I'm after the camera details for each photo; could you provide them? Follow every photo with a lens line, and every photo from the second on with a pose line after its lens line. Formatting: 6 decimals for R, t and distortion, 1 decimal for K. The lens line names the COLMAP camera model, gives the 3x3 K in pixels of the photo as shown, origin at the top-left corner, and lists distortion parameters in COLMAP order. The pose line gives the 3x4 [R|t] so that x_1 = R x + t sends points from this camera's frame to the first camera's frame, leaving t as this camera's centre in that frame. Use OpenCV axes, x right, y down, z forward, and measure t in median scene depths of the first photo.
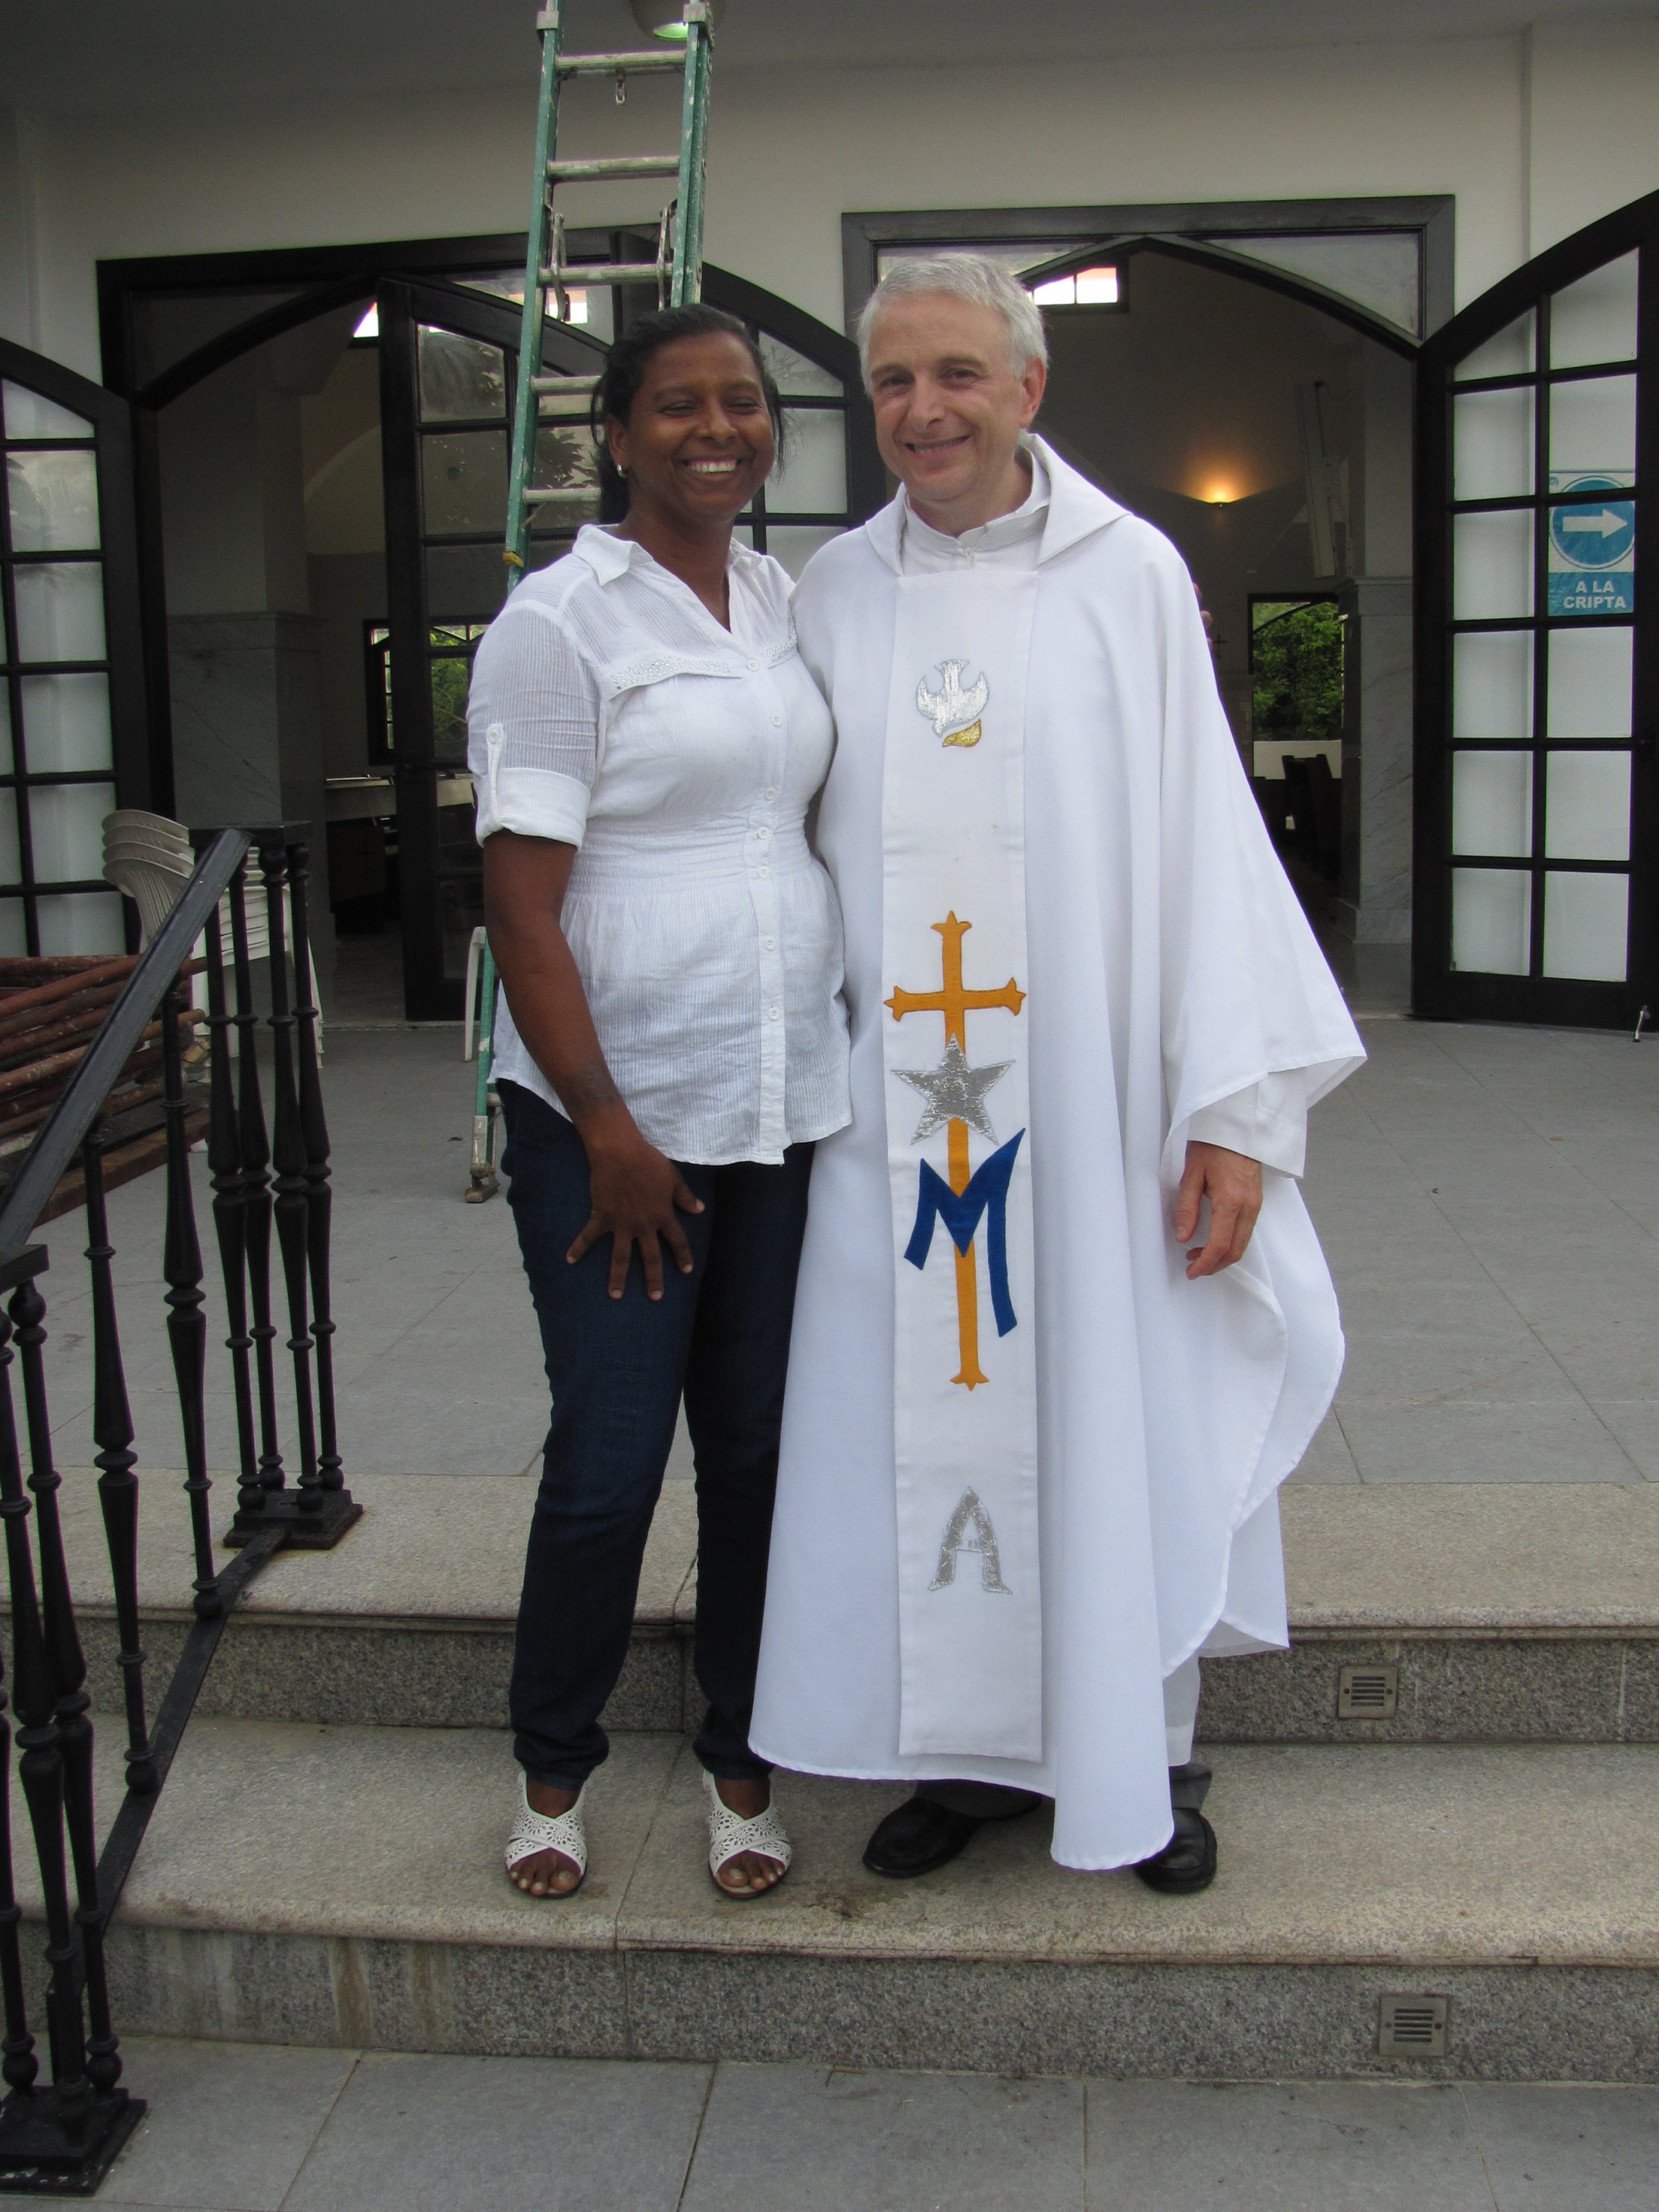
lens RADIAL K [[2358.4, 0, 815.7], [0, 2358.4, 1137.0], [0, 0, 1]] dist [-0.084725, 0.000000]
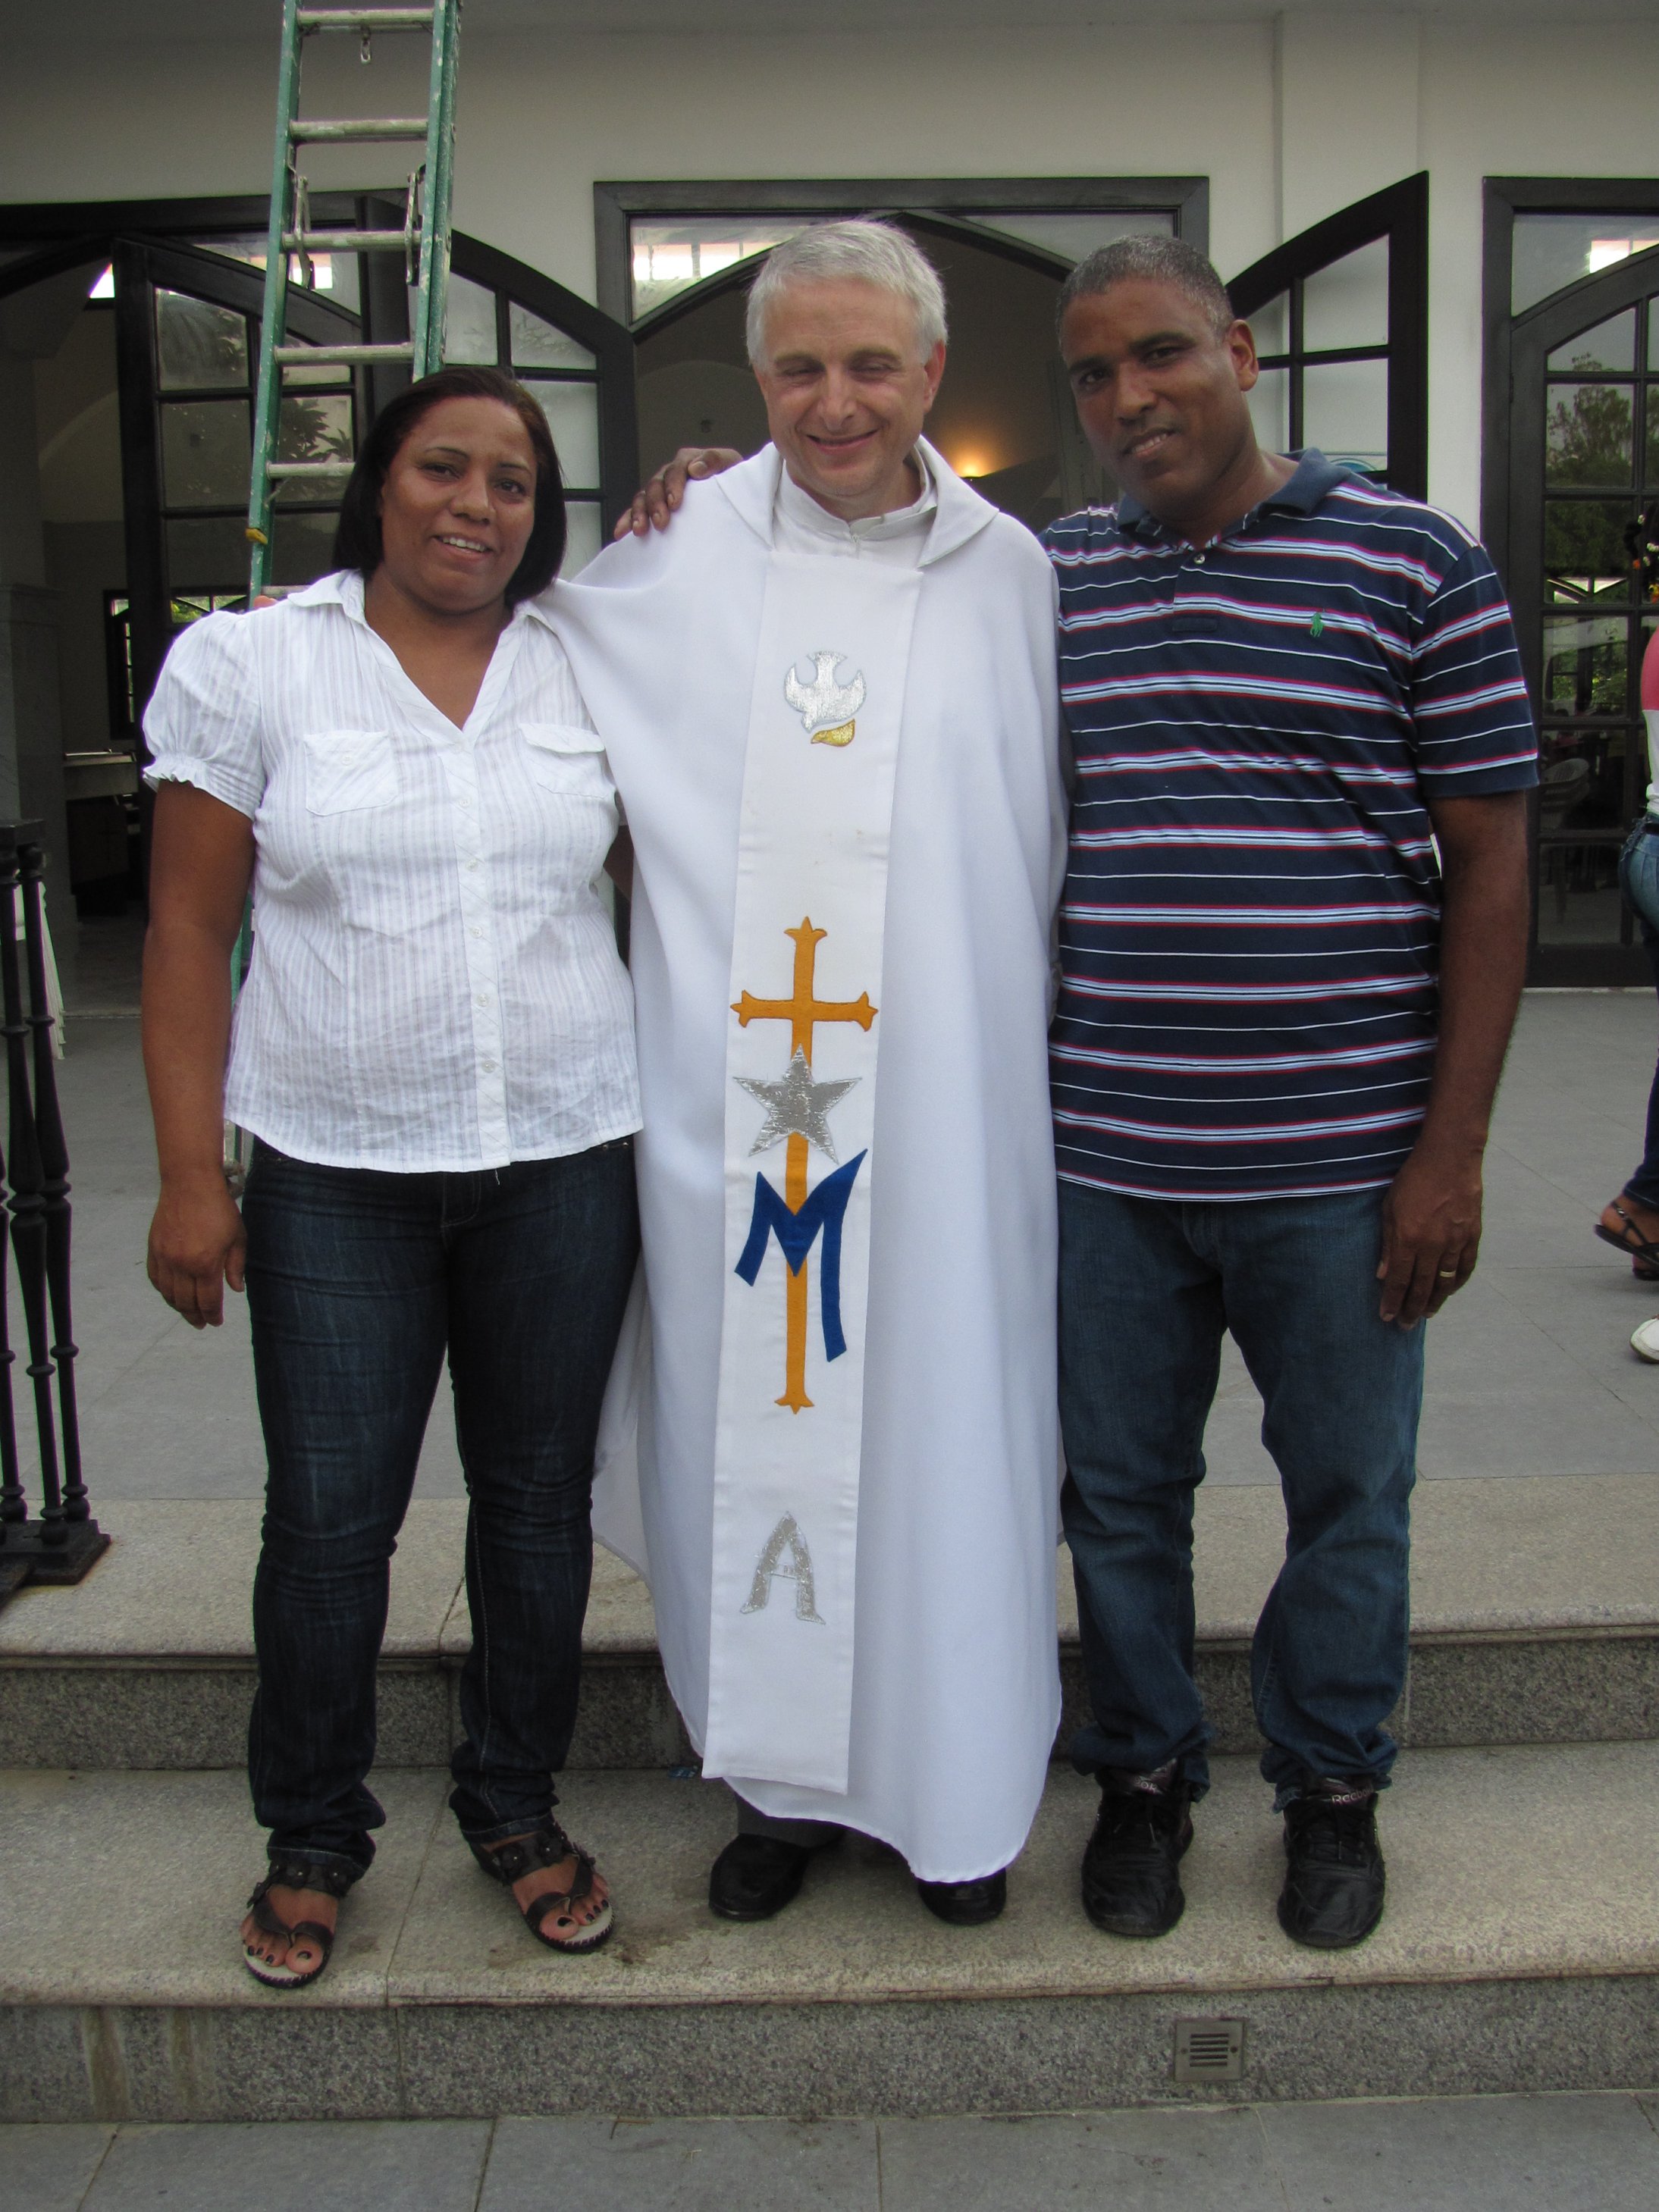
lens RADIAL K [[2358.4, 0, 802.9], [0, 2358.4, 1138.3], [0, 0, 1]] dist [-0.084725, 0.000000]
pose [[0.995164, -0.012095, 0.097475, -0.004123], [0.010895, 0.999858, 0.012828, -0.015419], [-0.097617, -0.011704, 0.995155, 0.035017]]
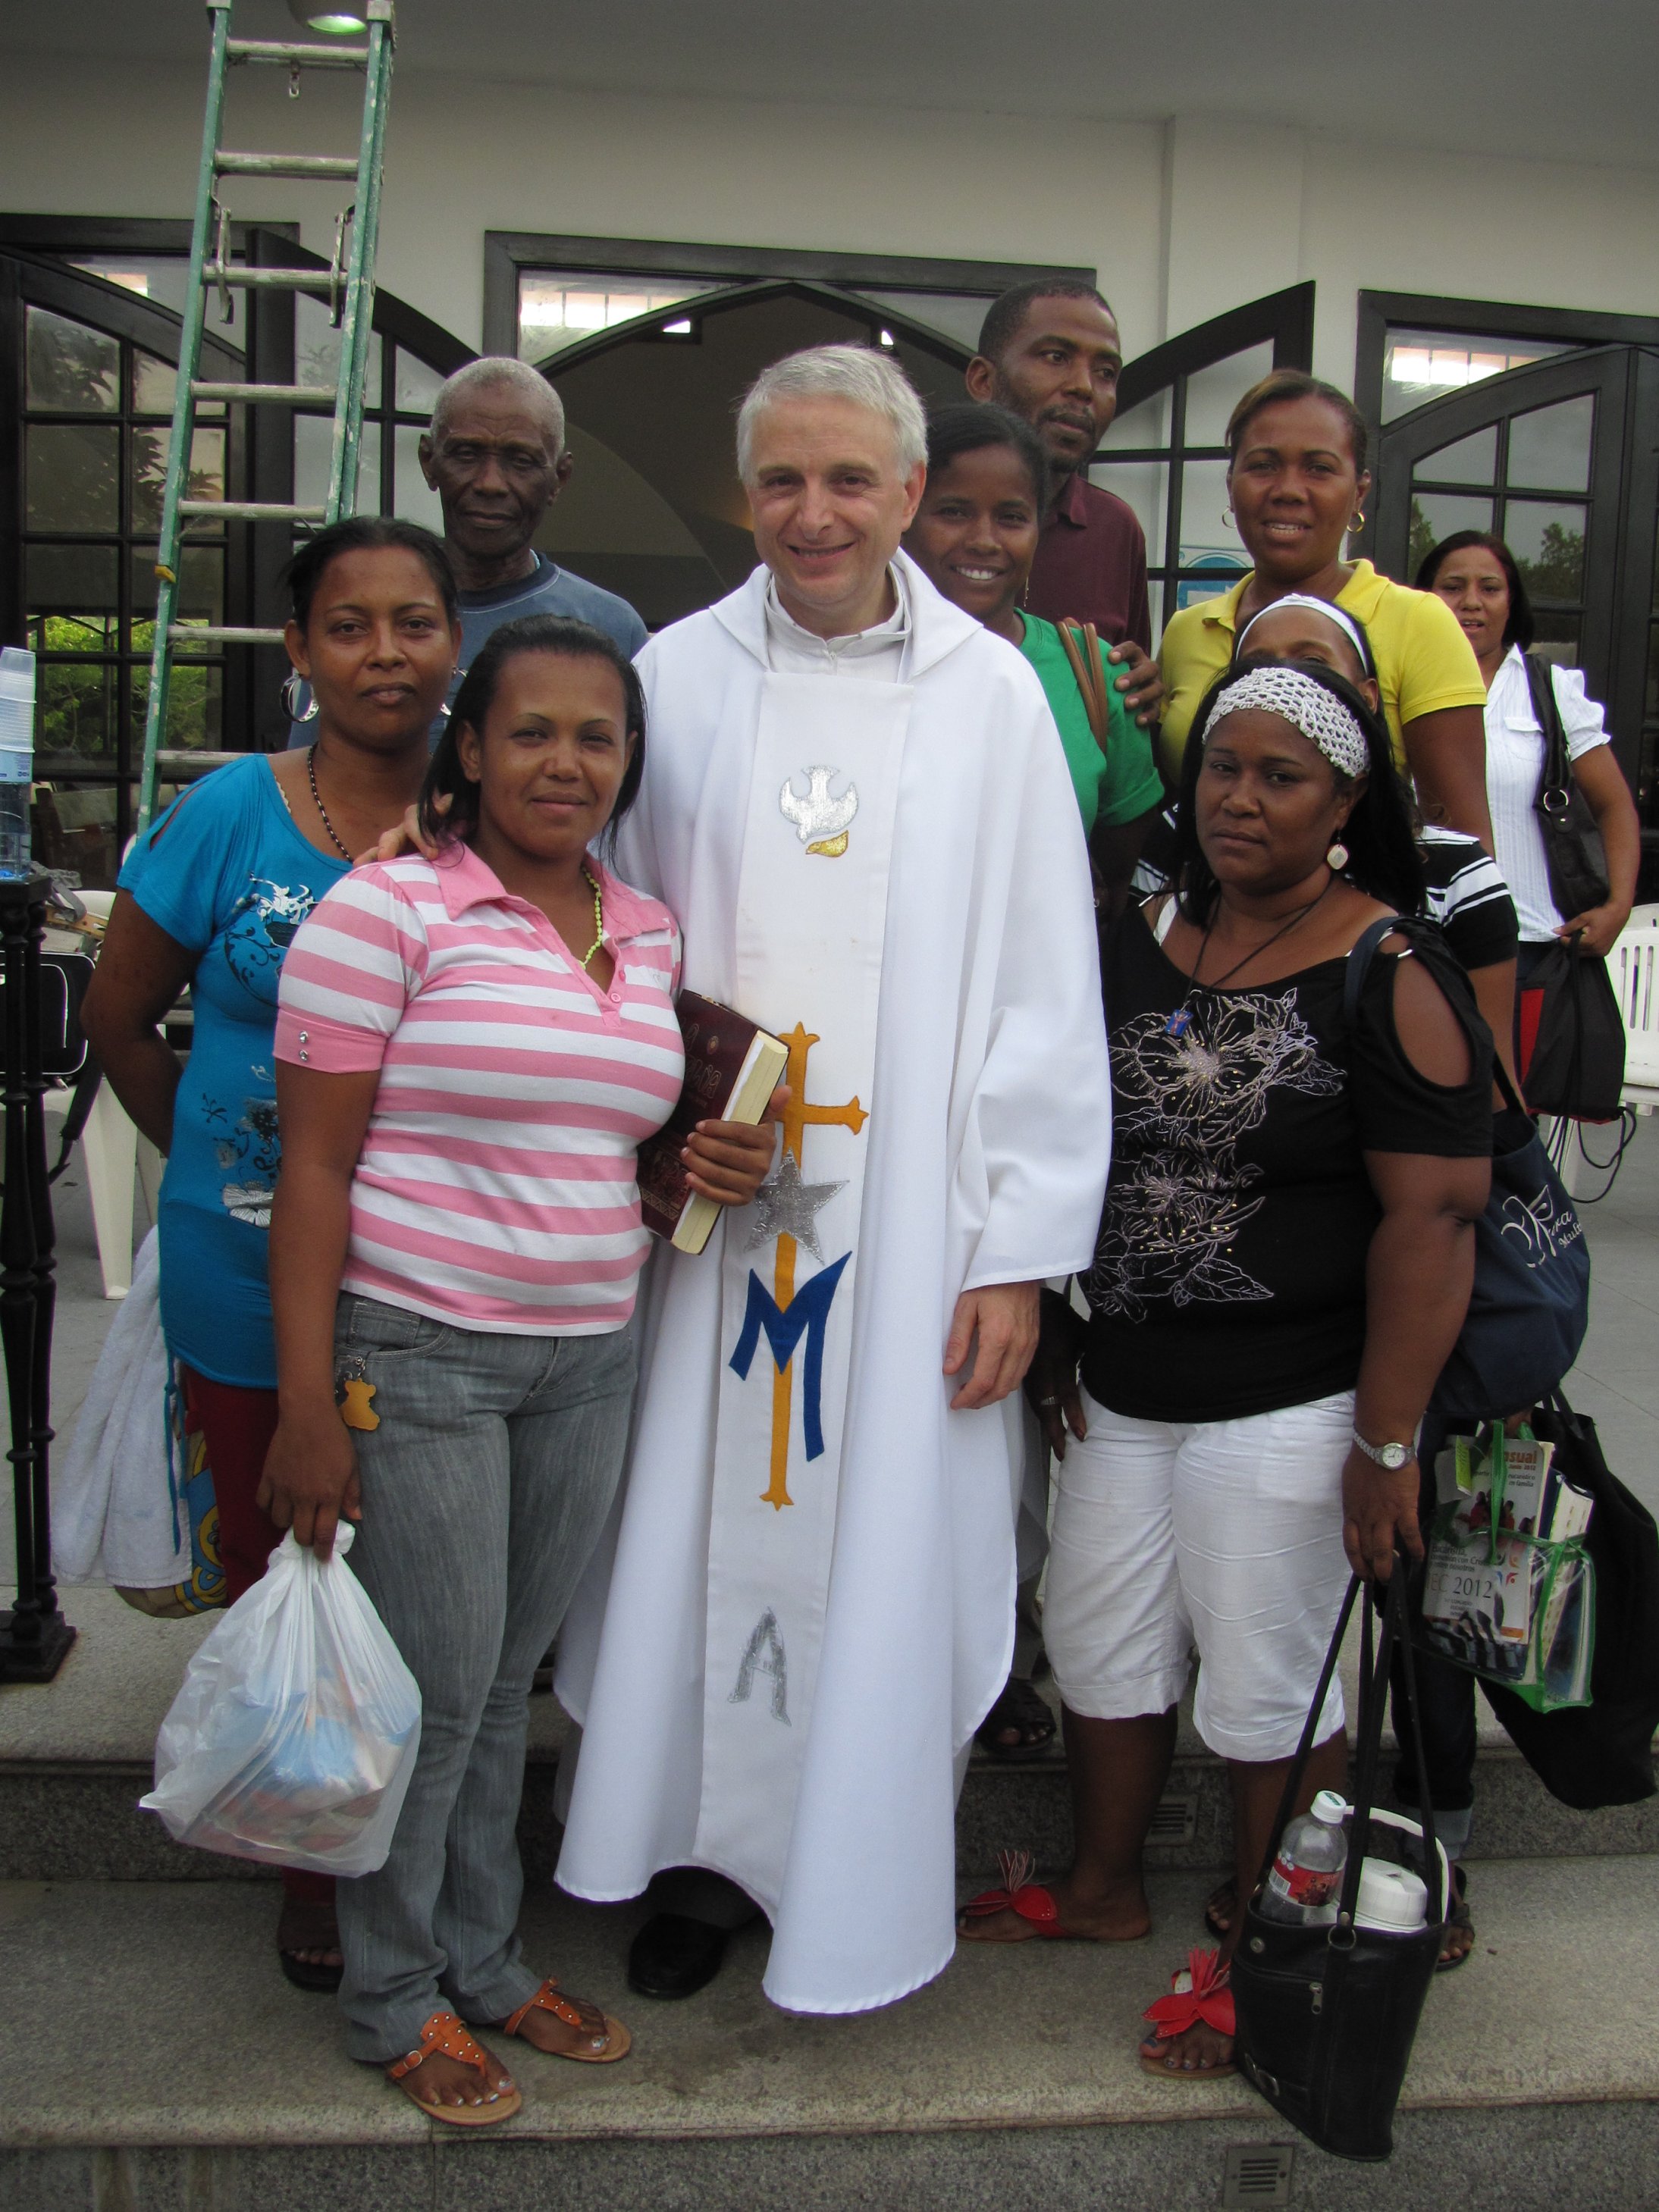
lens RADIAL K [[2358.4, 0, 824.9], [0, 2358.4, 1142.6], [0, 0, 1]] dist [-0.084725, 0.000000]
pose [[0.978241, 0.025741, 0.205867, -0.114113], [-0.024536, 0.999664, -0.008406, -0.034206], [-0.206014, 0.003172, 0.978544, 0.068978]]
